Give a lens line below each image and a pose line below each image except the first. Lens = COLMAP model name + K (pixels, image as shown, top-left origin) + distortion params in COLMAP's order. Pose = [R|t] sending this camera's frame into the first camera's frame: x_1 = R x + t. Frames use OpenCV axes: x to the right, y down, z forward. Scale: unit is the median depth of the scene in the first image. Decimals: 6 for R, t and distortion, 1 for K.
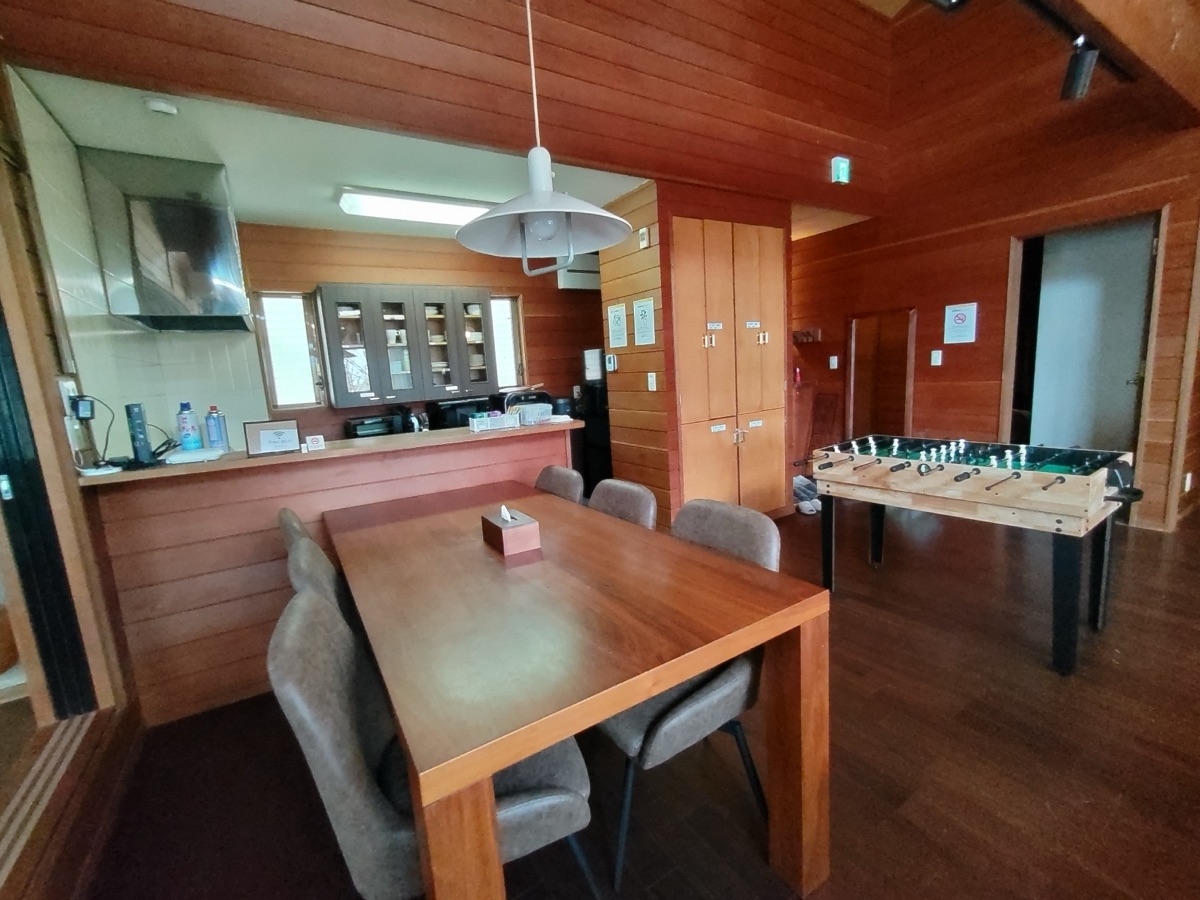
lens RADIAL K [[515.9, 0, 596.1], [0, 515.9, 446.4], [0, 0, 1]] dist [-0.002308, 0.000131]
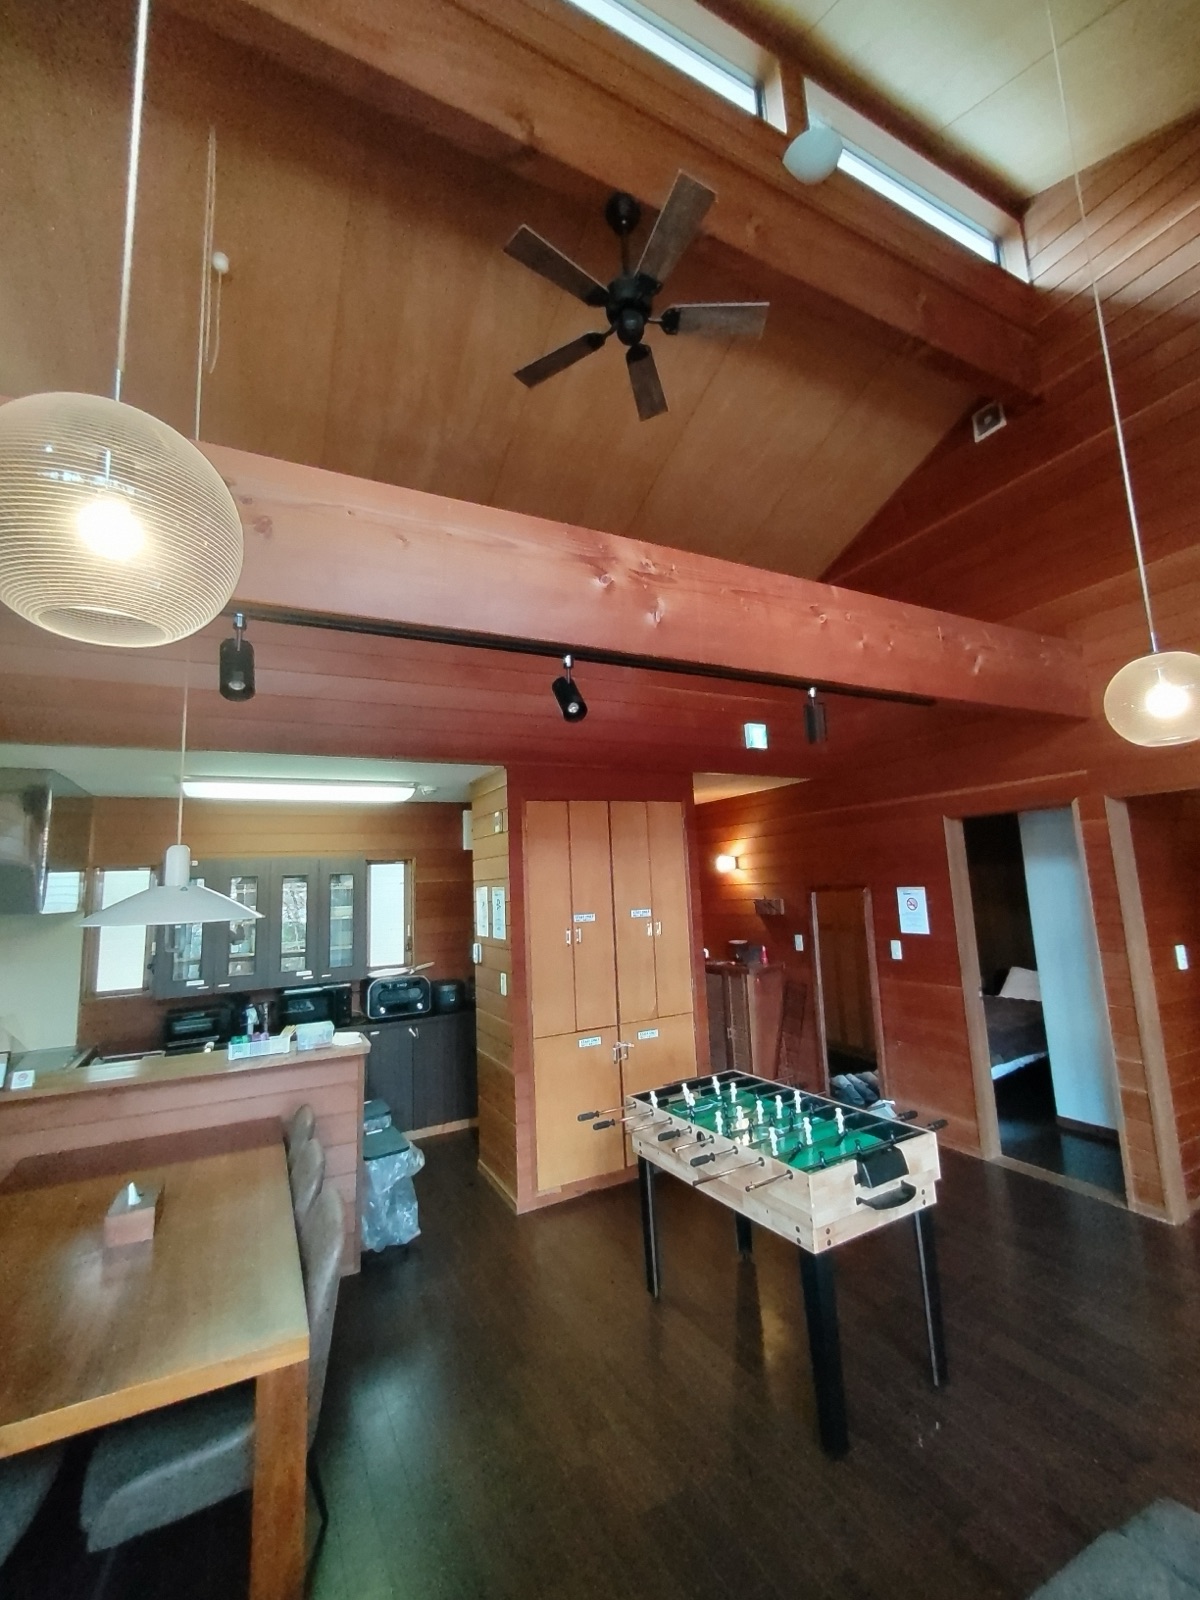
lens RADIAL K [[687.9, 0, 608.6], [0, 687.9, 795.3], [0, 0, 1]] dist [-0.002308, 0.000131]
pose [[0.997119, 0.009341, -0.075278, 0.336409], [-0.029986, 0.960099, -0.278047, -0.105994], [0.069677, 0.279503, 0.957613, -0.141997]]
